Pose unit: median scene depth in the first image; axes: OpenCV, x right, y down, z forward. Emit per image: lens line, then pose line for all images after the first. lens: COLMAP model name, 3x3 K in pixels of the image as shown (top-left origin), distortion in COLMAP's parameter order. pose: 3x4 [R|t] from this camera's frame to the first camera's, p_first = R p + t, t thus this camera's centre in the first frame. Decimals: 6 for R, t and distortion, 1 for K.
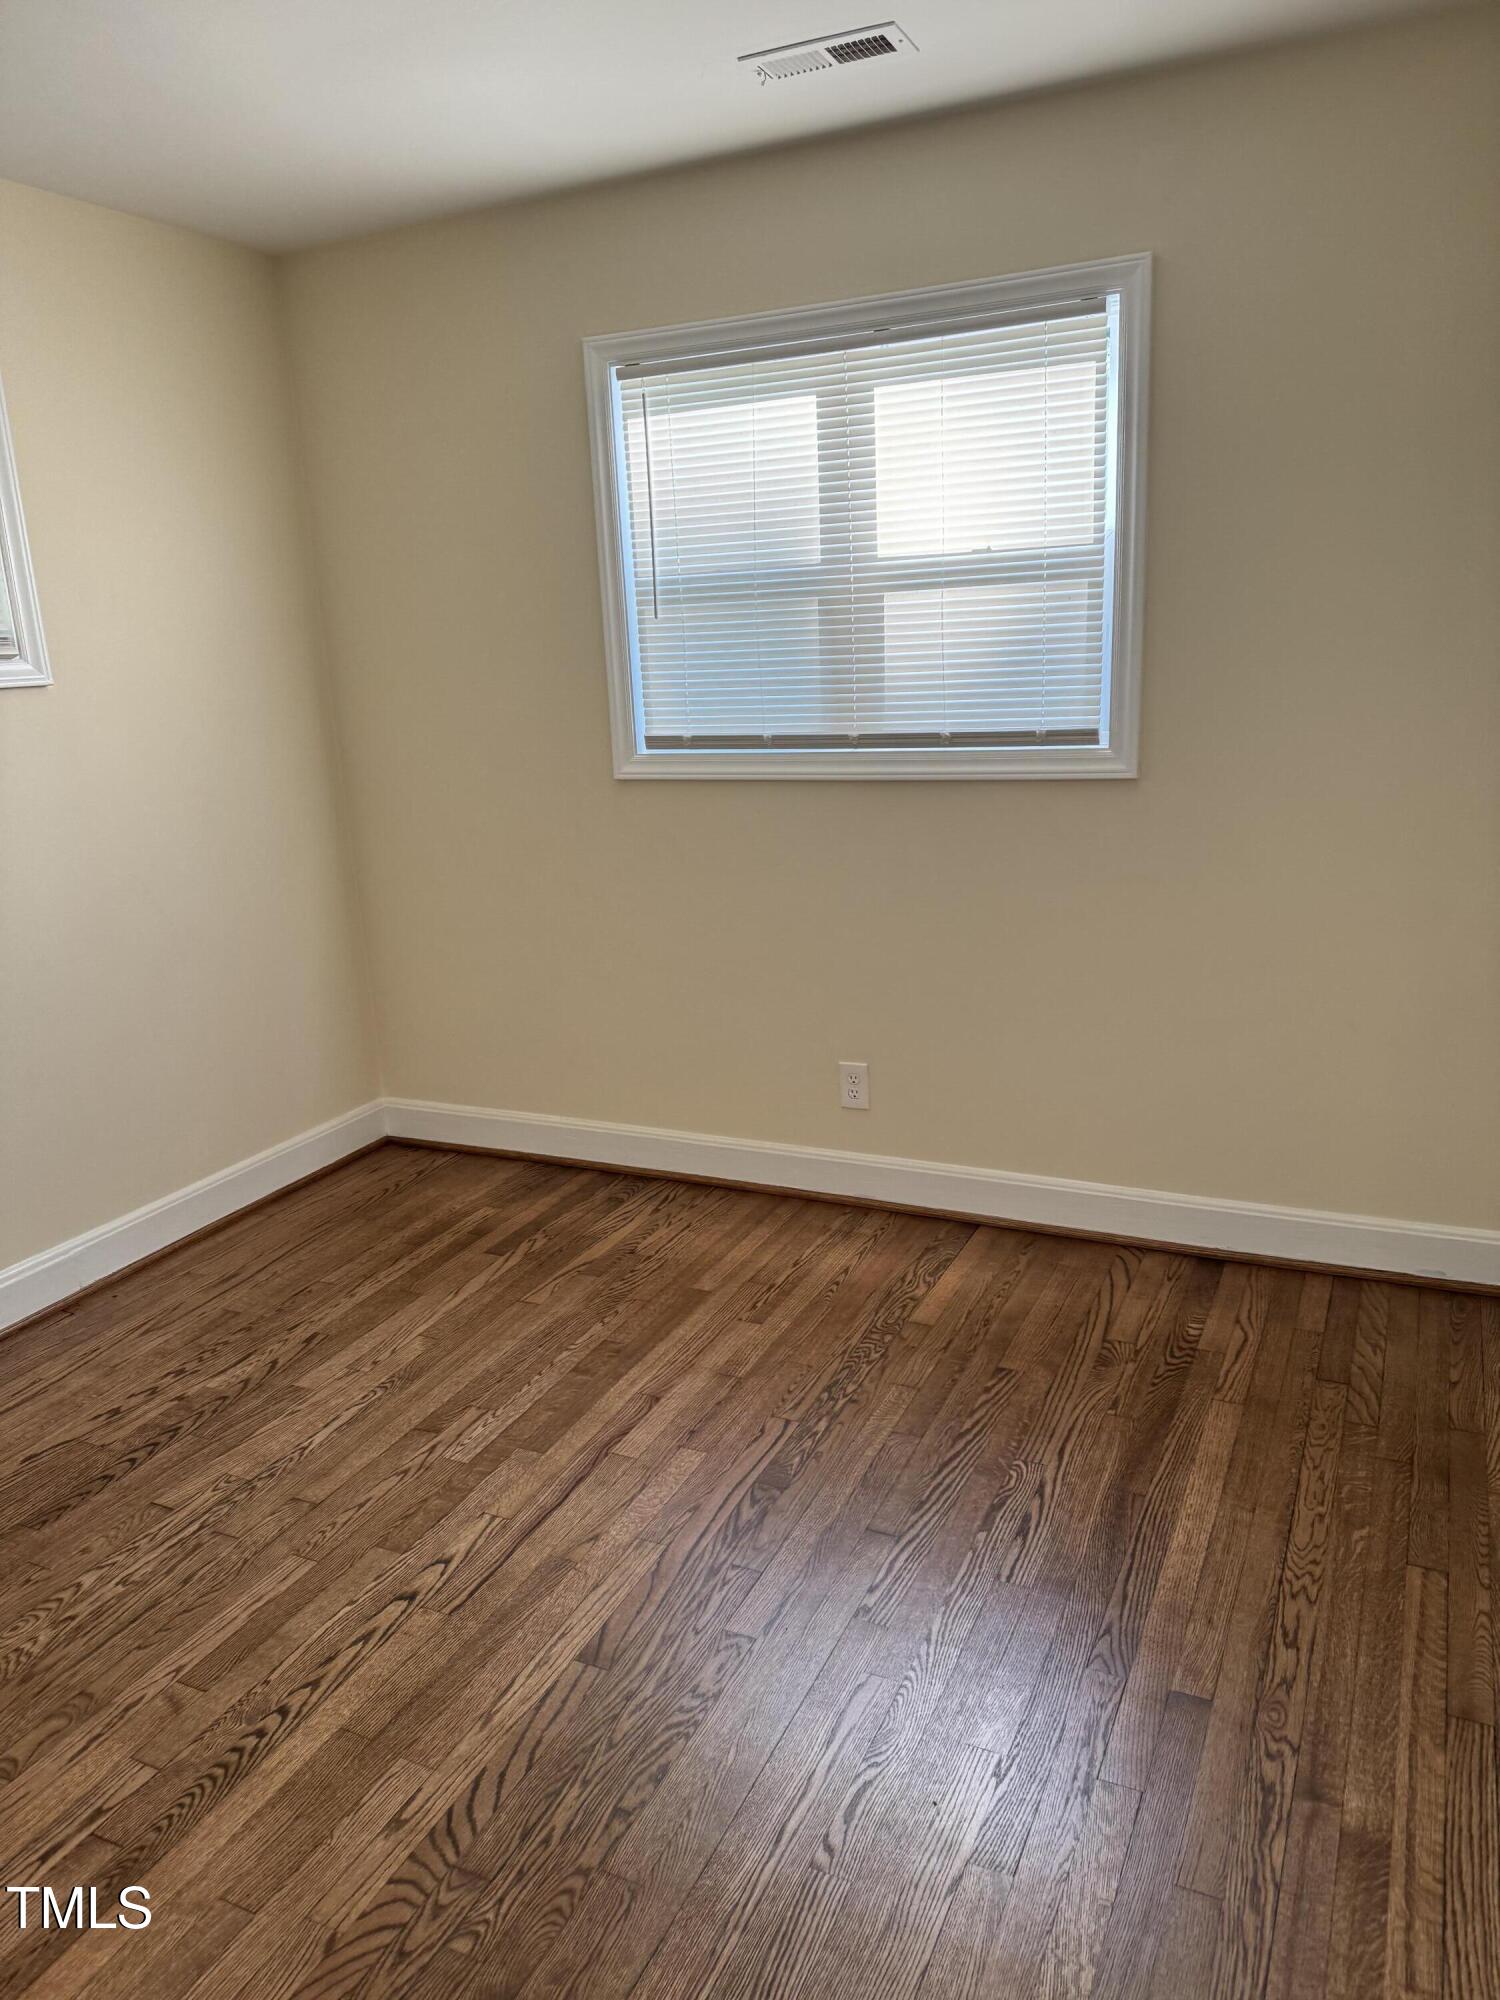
lens RADIAL K [[1396.4, 0, 750.0], [0, 1396.4, 1000.0], [0, 0, 1]] dist [-0.000484, 0.001092]
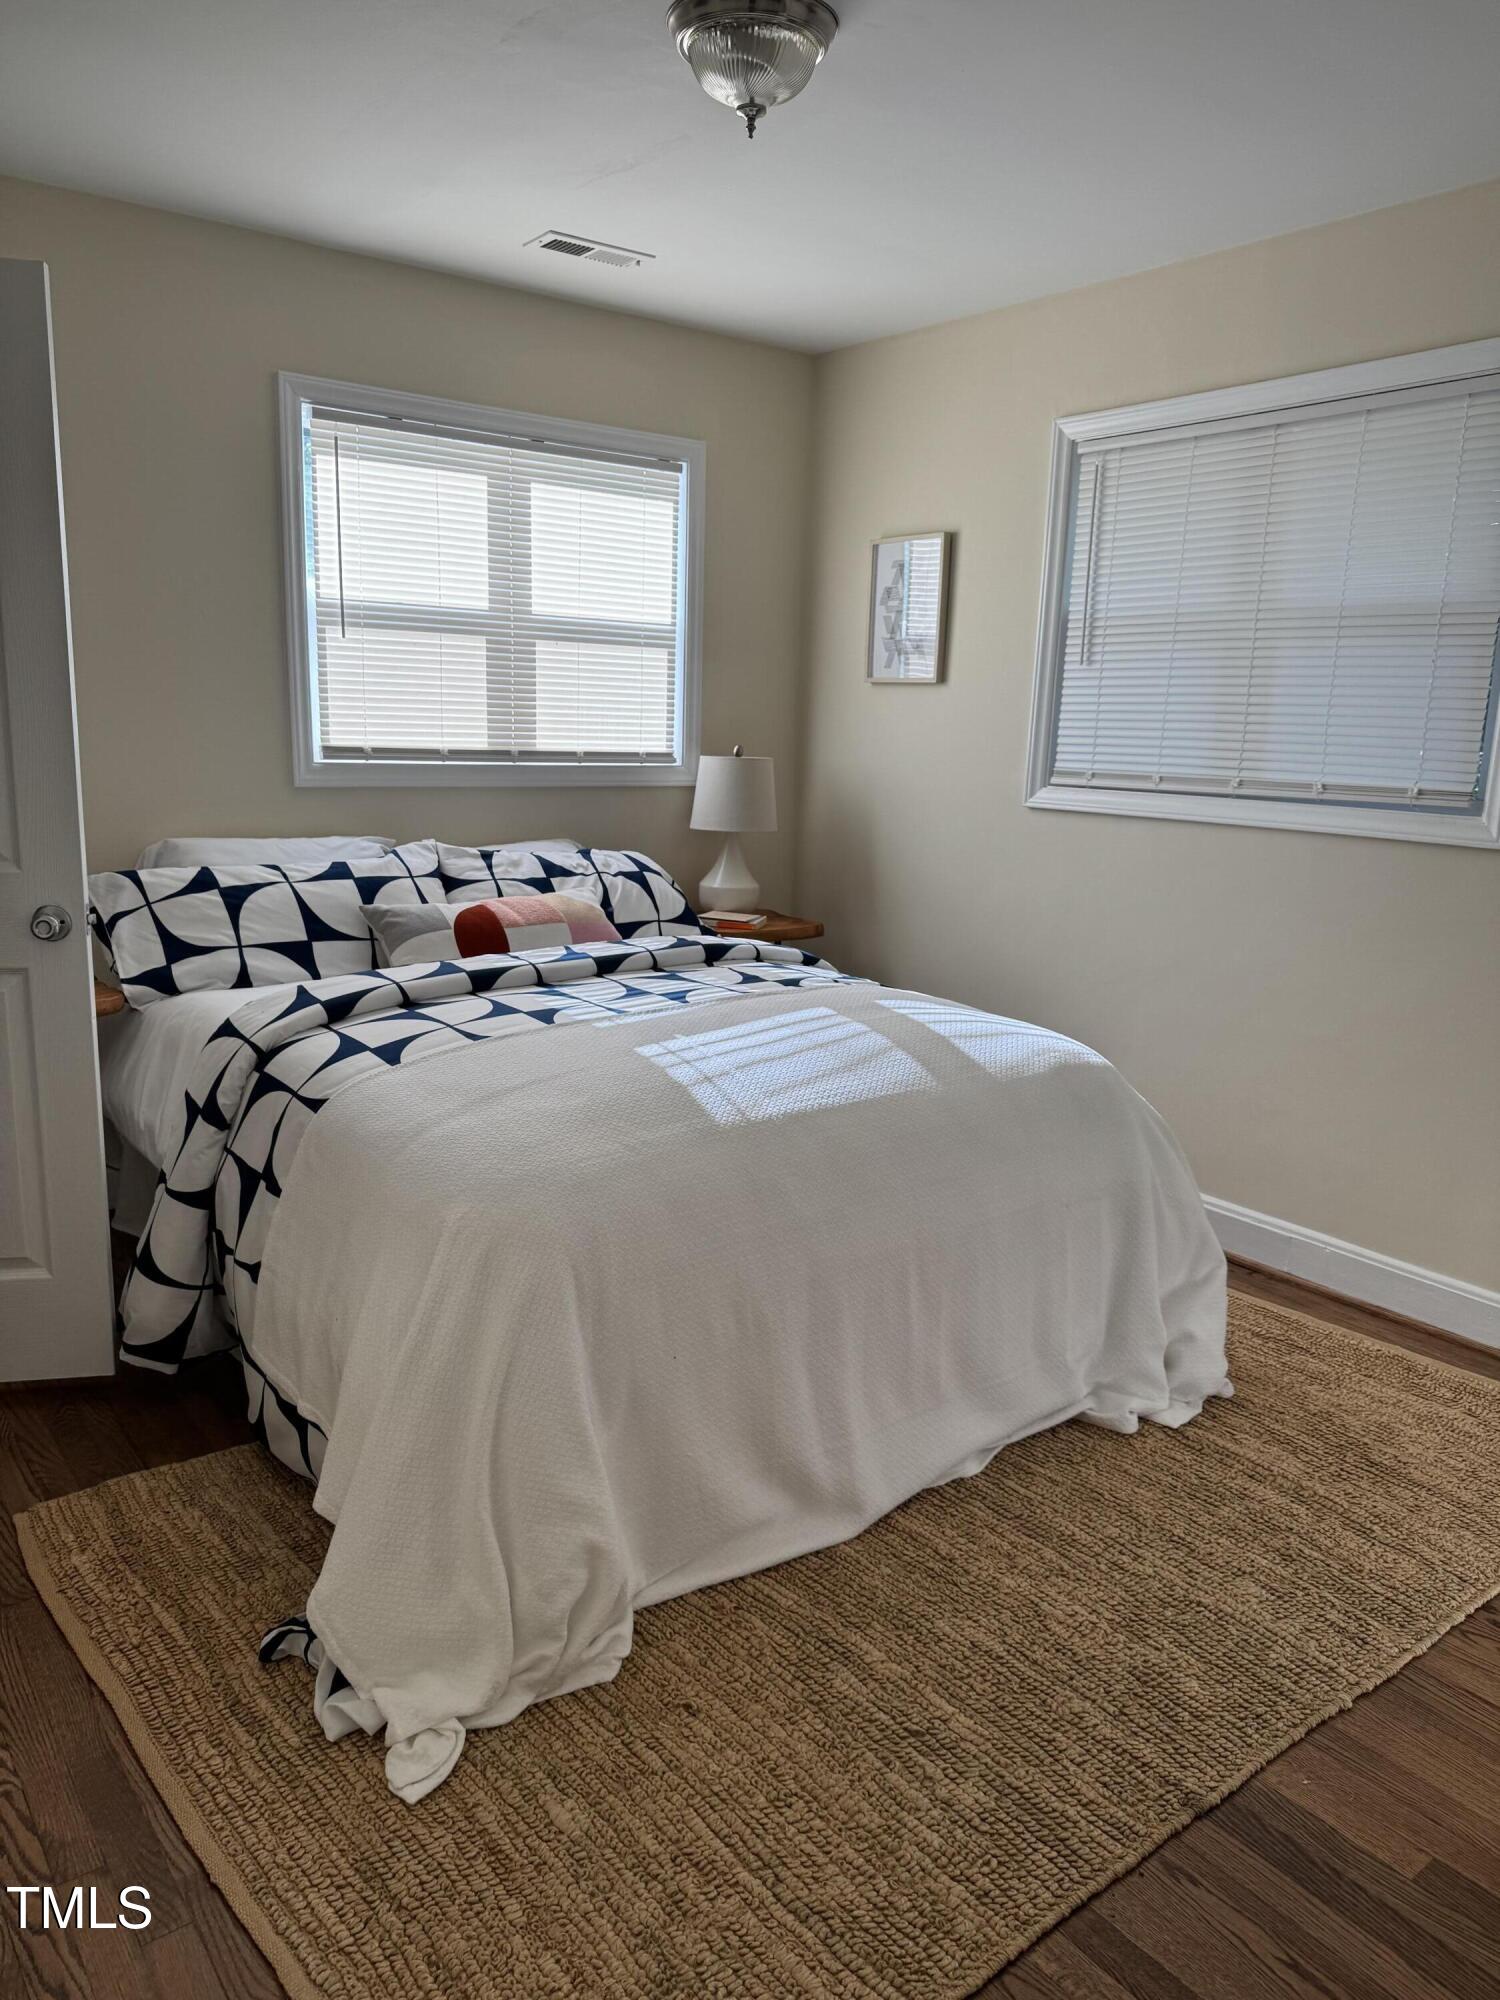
lens RADIAL K [[1396.4, 0, 750.0], [0, 1396.4, 1000.0], [0, 0, 1]] dist [-0.000484, 0.001092]
pose [[0.480355, -0.123909, 0.868277, -0.936018], [0.157197, 0.986103, 0.053758, -0.002414], [-0.862872, 0.110668, 0.493157, 0.223298]]
